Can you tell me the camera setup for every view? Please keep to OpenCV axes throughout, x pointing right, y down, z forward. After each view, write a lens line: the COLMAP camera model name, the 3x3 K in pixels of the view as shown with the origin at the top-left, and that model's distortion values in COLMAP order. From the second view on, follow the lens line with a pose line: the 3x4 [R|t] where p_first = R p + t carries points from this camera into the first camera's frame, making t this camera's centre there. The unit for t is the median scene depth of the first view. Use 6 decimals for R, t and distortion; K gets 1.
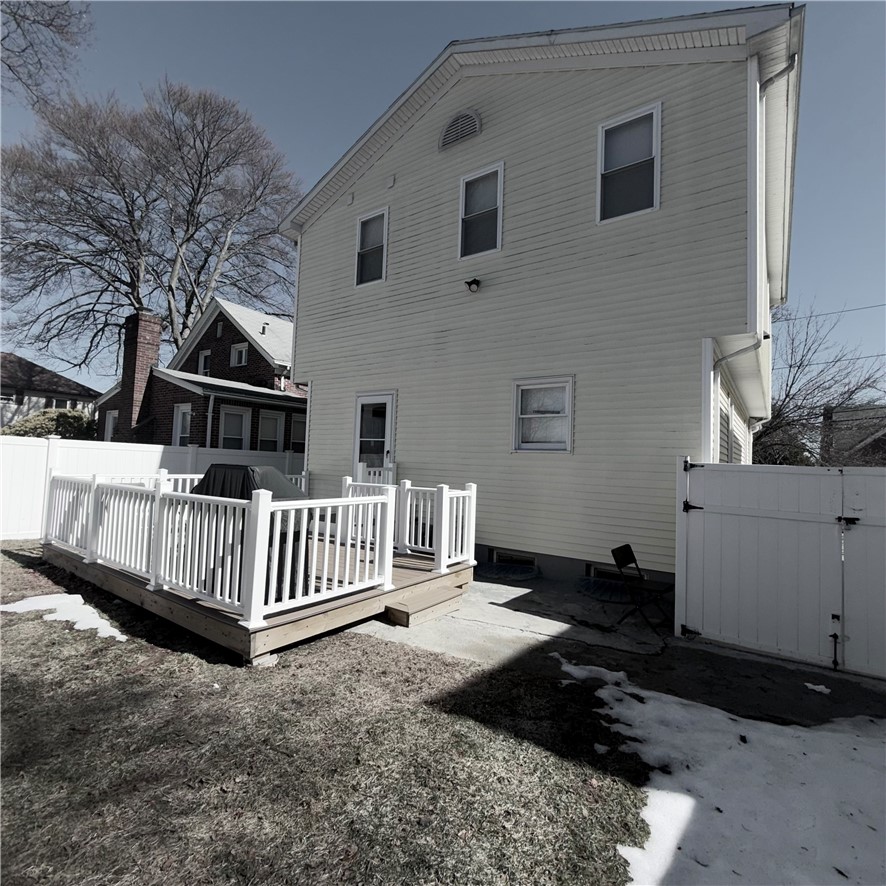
lens RADIAL K [[470.0, 0, 443.8], [0, 470.0, 441.5], [0, 0, 1]] dist [0.001861, -0.001804]
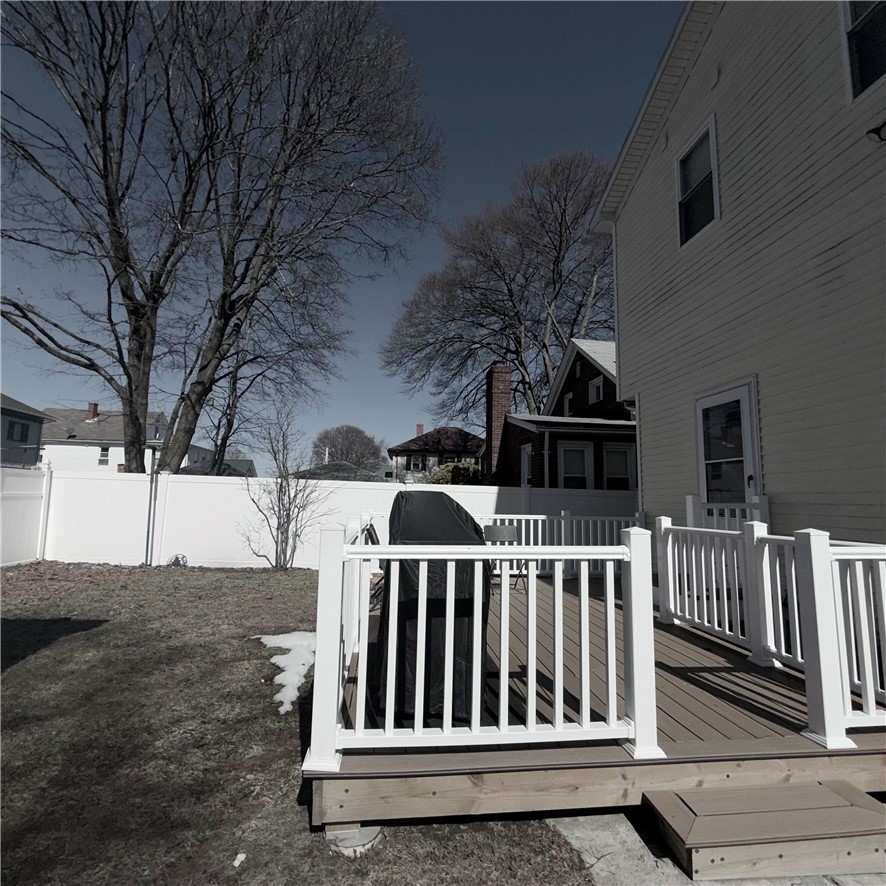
lens RADIAL K [[470.0, 0, 439.6], [0, 470.0, 442.5], [0, 0, 1]] dist [0.001861, -0.001804]
pose [[0.668979, -0.114004, -0.734487, 0.063028], [0.039951, 0.992254, -0.117625, 0.032436], [0.742207, 0.049345, 0.668351, 0.291104]]
